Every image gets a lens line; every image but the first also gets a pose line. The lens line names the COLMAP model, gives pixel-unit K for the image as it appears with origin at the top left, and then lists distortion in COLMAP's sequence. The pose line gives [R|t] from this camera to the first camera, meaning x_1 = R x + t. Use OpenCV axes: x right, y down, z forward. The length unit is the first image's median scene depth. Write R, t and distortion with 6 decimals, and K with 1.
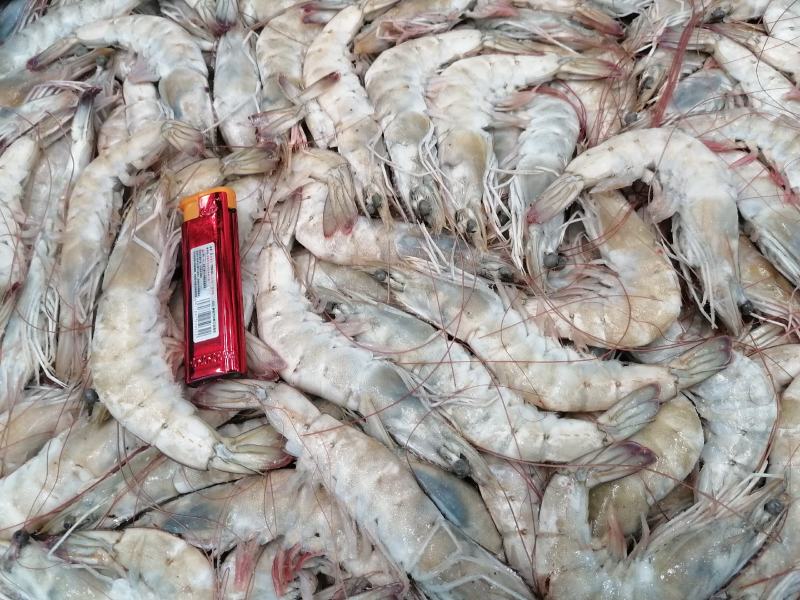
lens RADIAL K [[605.8, 0, 394.6], [0, 605.8, 302.3], [0, 0, 1]] dist [0.058996, -0.100152]
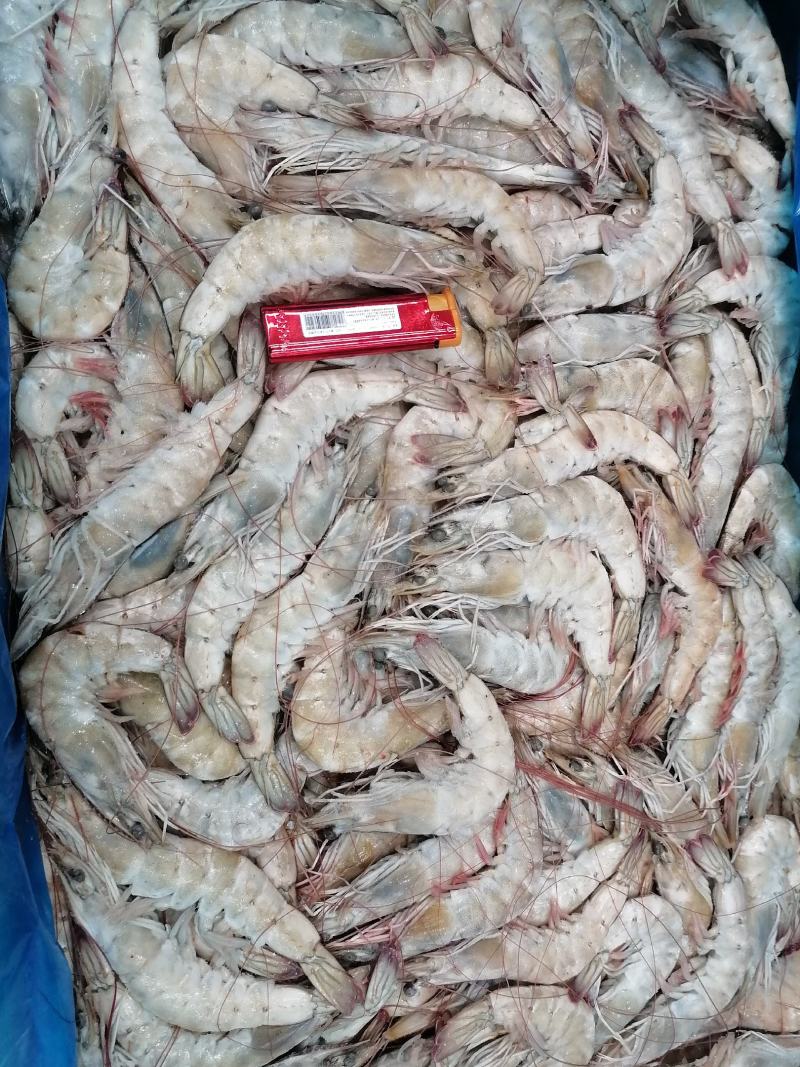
lens RADIAL K [[808.1, 0, 399.0], [0, 808.1, 527.2], [0, 0, 1]] dist [0.058996, -0.100152]
pose [[-0.016249, 0.998744, 0.047397, -0.027281], [-0.990782, -0.022460, 0.133591, -0.278299], [0.134488, -0.044789, 0.989902, -0.353962]]
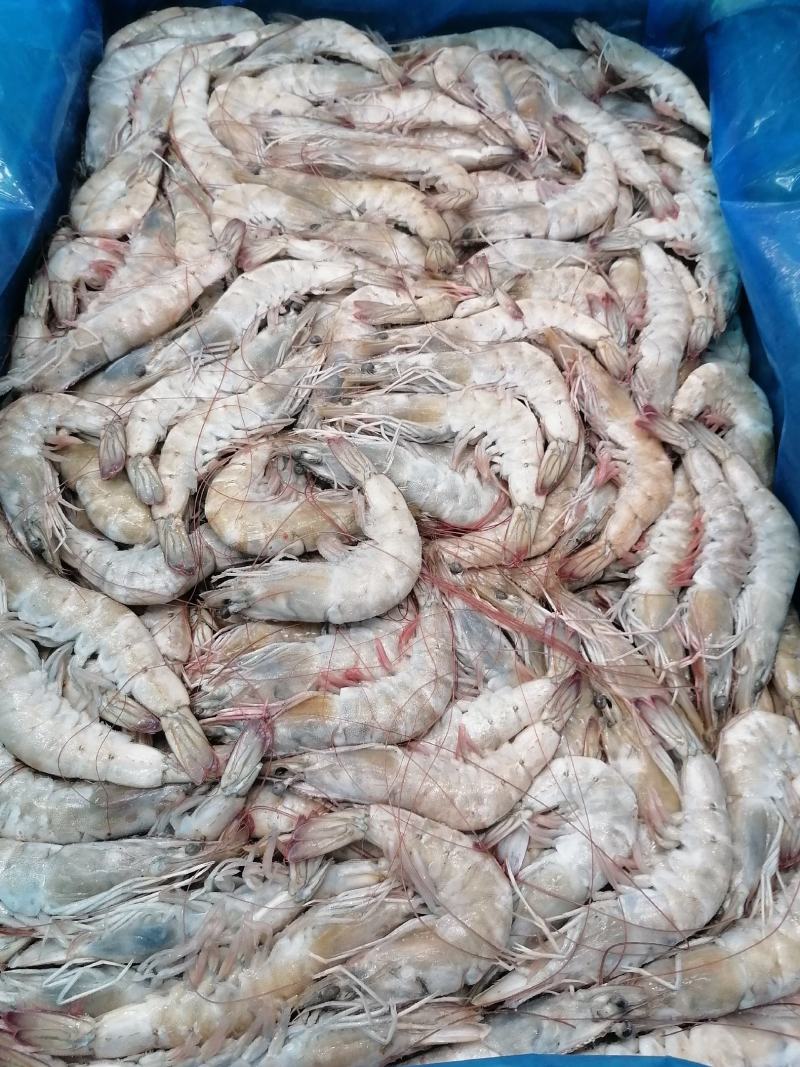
lens RADIAL K [[808.1, 0, 404.5], [0, 808.1, 532.1], [0, 0, 1]] dist [0.058996, -0.100152]
pose [[-0.093688, 0.914521, -0.393539, 0.937583], [-0.933092, 0.057200, 0.355060, -0.757345], [0.347220, 0.400473, 0.847974, -0.128980]]
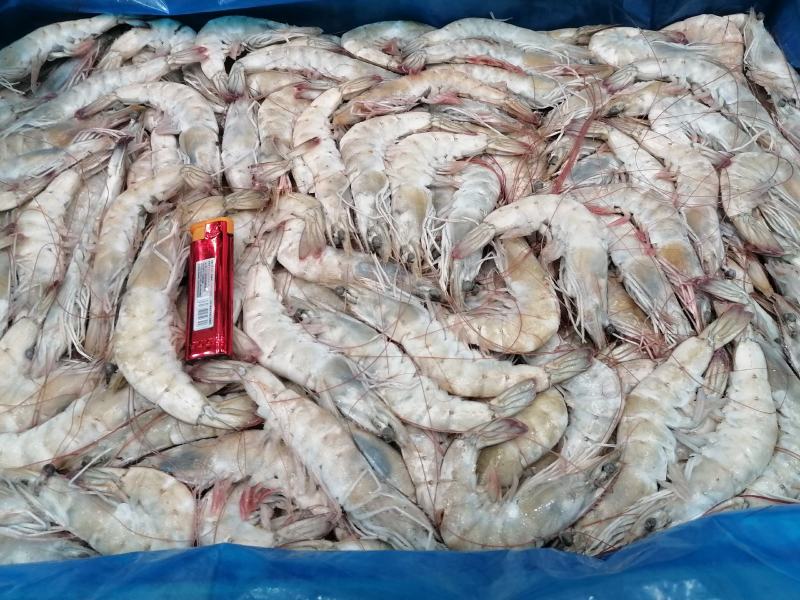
lens RADIAL K [[605.8, 0, 394.2], [0, 605.8, 299.4], [0, 0, 1]] dist [0.058996, -0.100152]
pose [[0.998059, 0.058407, 0.021621, 0.068214], [-0.056354, 0.994723, -0.085729, 0.081903], [-0.026514, 0.084344, 0.996084, -0.315411]]
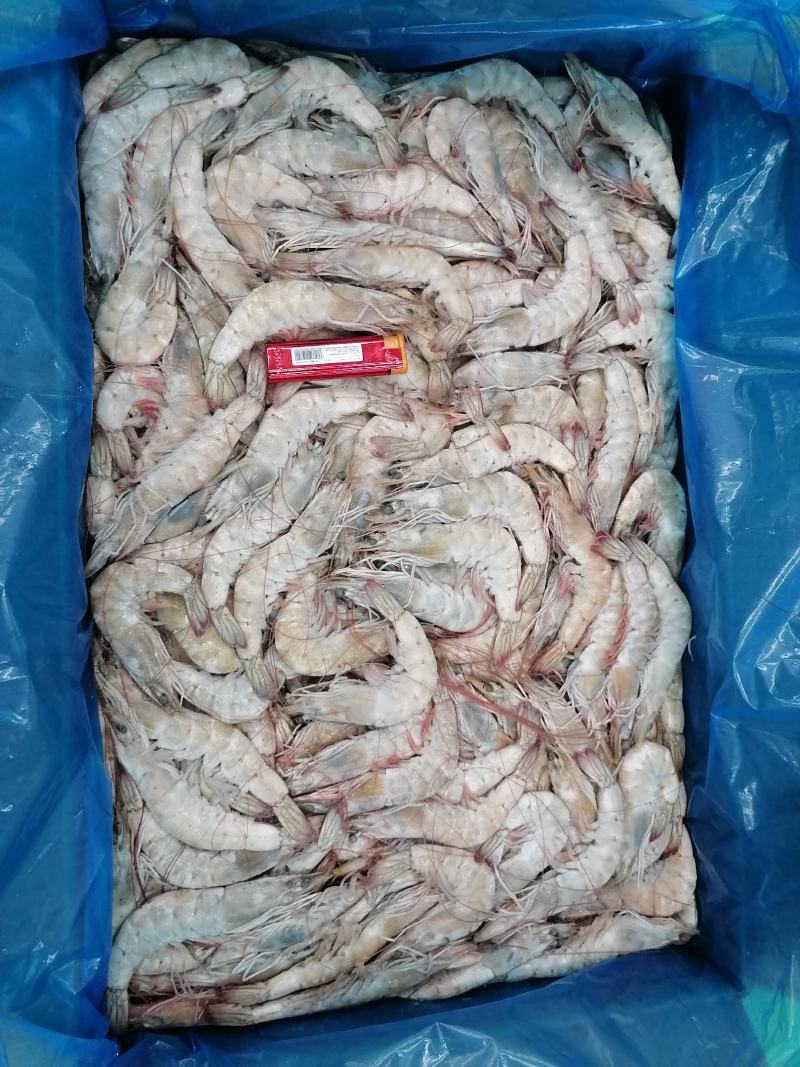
lens RADIAL K [[808.1, 0, 401.1], [0, 808.1, 526.7], [0, 0, 1]] dist [0.058996, -0.100152]
pose [[-0.052226, 0.998226, 0.028602, 0.035438], [-0.973899, -0.057246, 0.219643, -0.617235], [0.220890, -0.016384, 0.975161, -0.837718]]
